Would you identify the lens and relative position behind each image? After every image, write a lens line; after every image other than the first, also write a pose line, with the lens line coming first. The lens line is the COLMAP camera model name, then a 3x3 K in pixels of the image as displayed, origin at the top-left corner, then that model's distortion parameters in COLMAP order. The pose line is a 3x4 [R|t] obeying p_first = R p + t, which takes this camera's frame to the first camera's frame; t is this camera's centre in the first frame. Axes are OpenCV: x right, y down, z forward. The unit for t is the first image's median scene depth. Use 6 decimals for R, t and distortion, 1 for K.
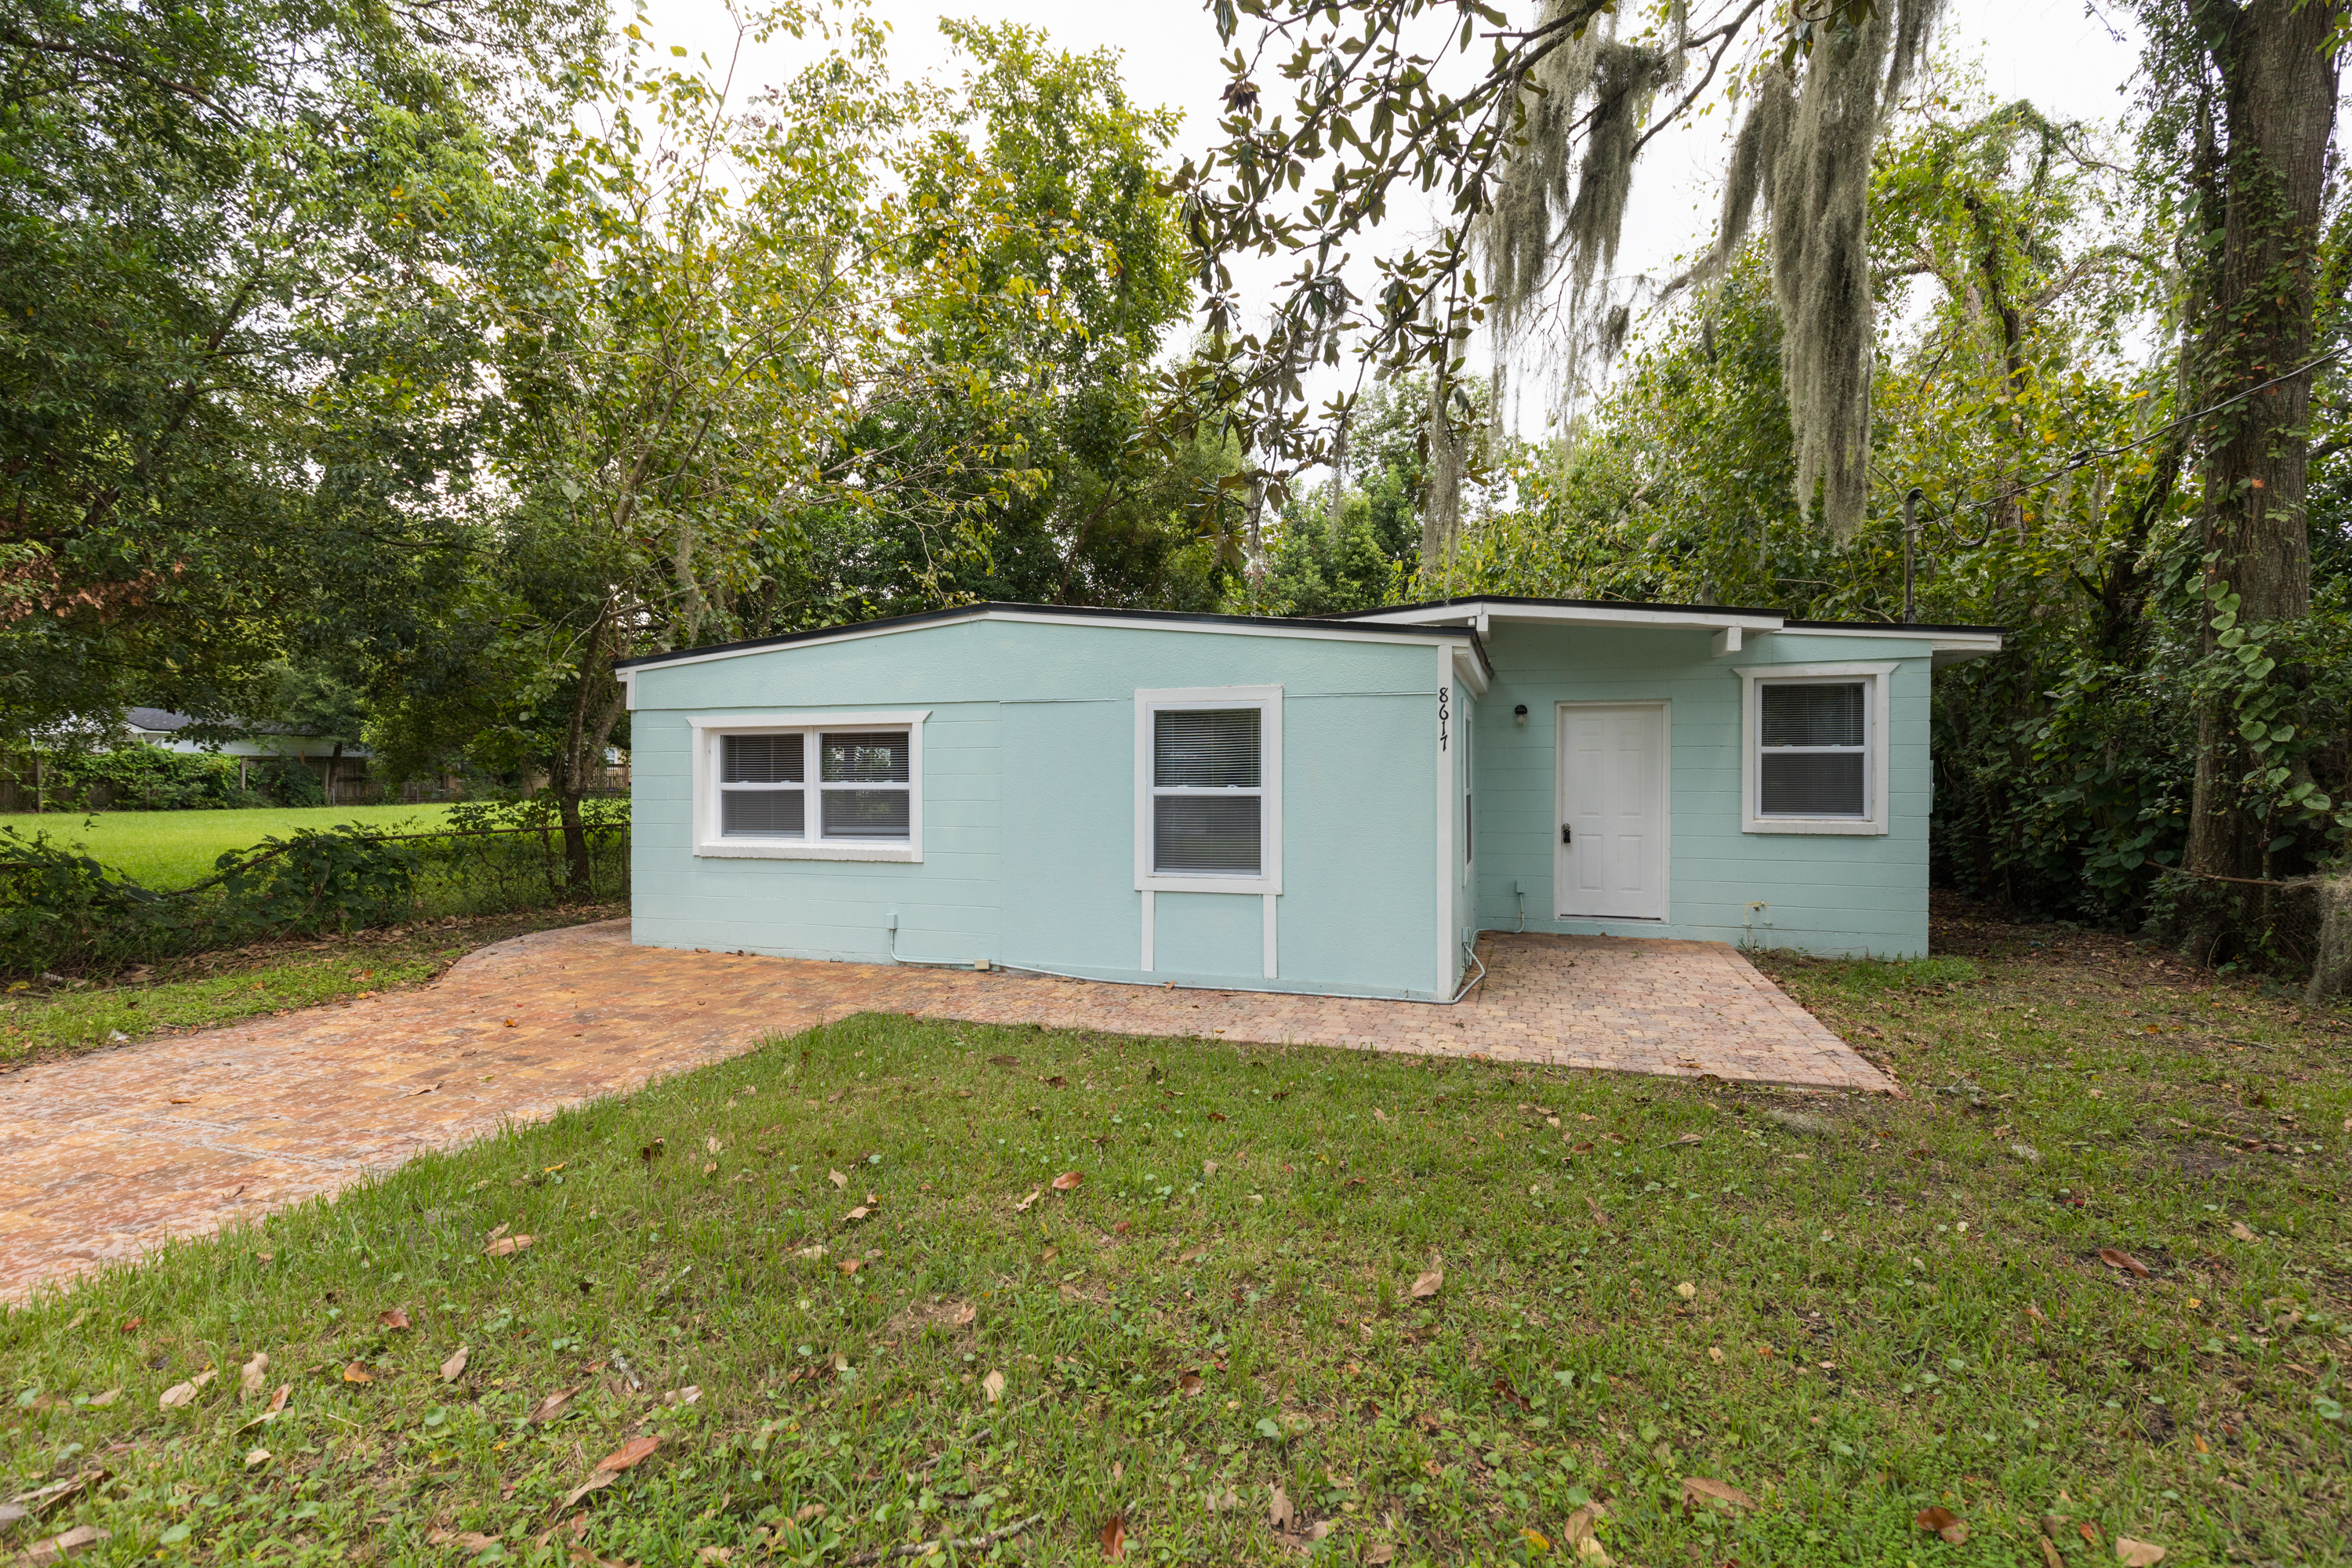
lens RADIAL K [[1077.6, 0, 1179.0], [0, 1077.6, 779.3], [0, 0, 1]] dist [-0.000656, -0.000317]
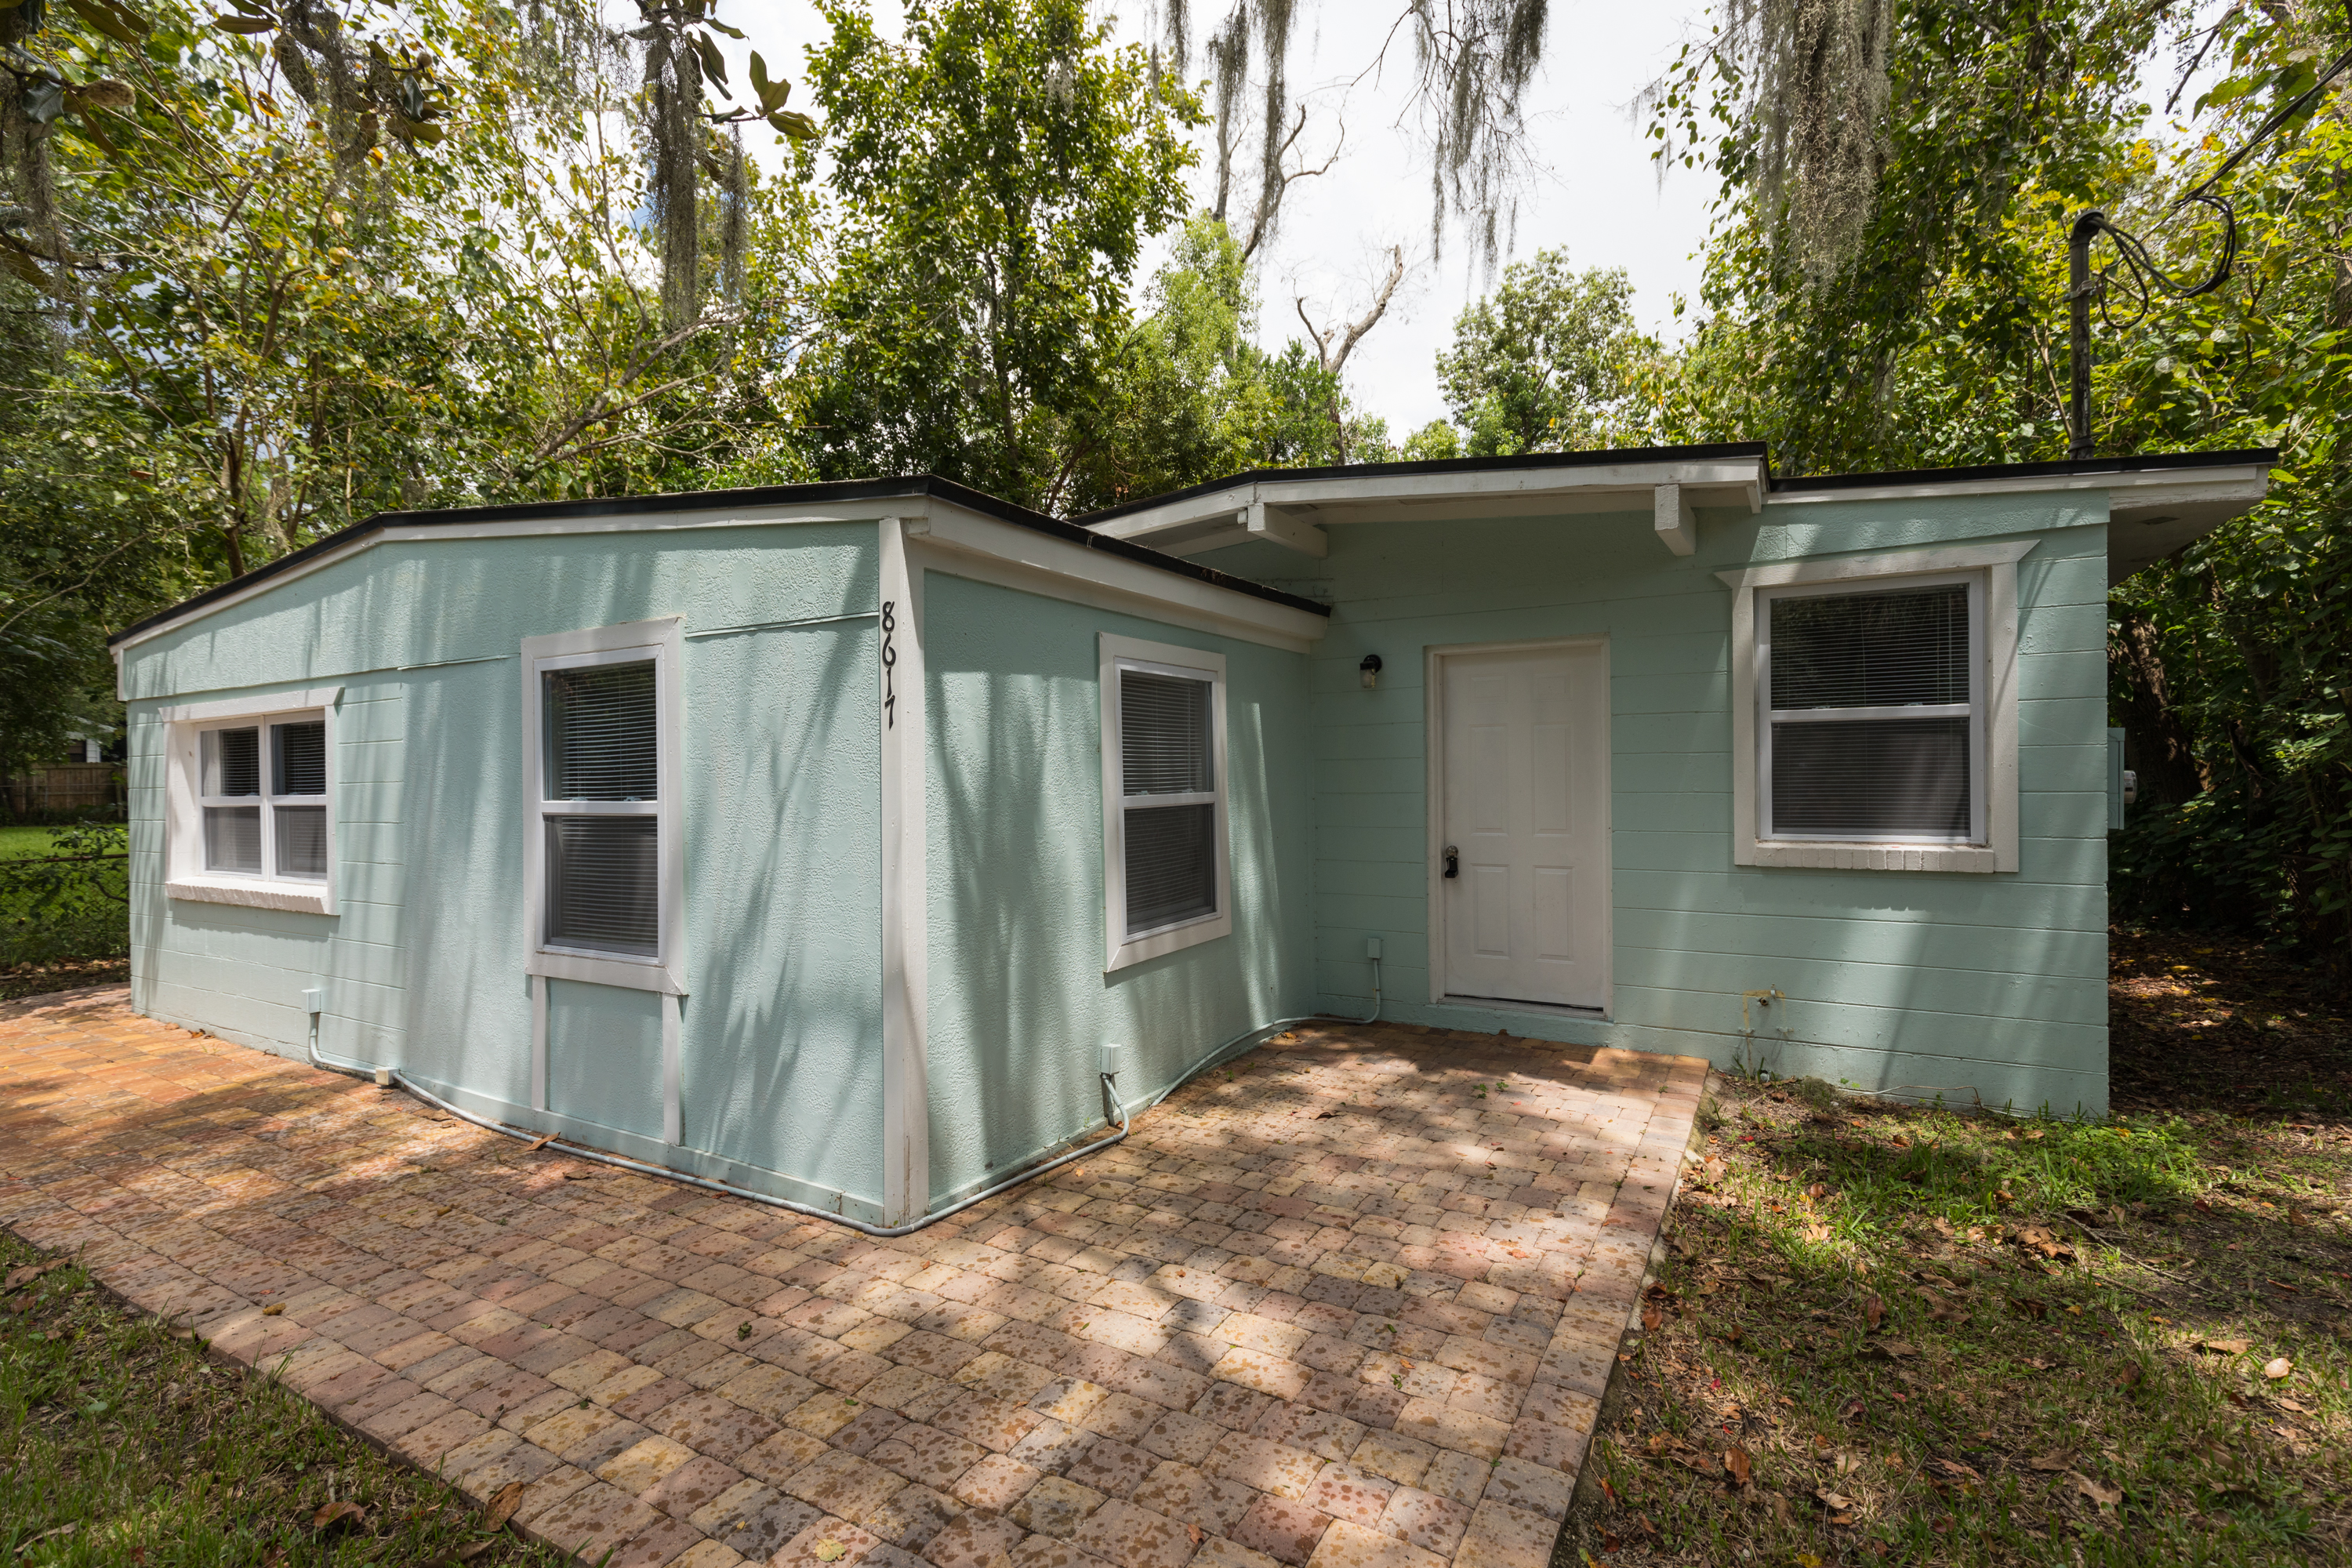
lens RADIAL K [[1077.6, 0, 1175.7], [0, 1077.6, 789.9], [0, 0, 1]] dist [-0.000656, -0.000317]
pose [[0.980233, -0.012095, -0.197476, 0.354539], [0.014926, 0.999806, 0.012856, -0.001393], [0.197282, -0.015550, 0.980223, 0.398929]]
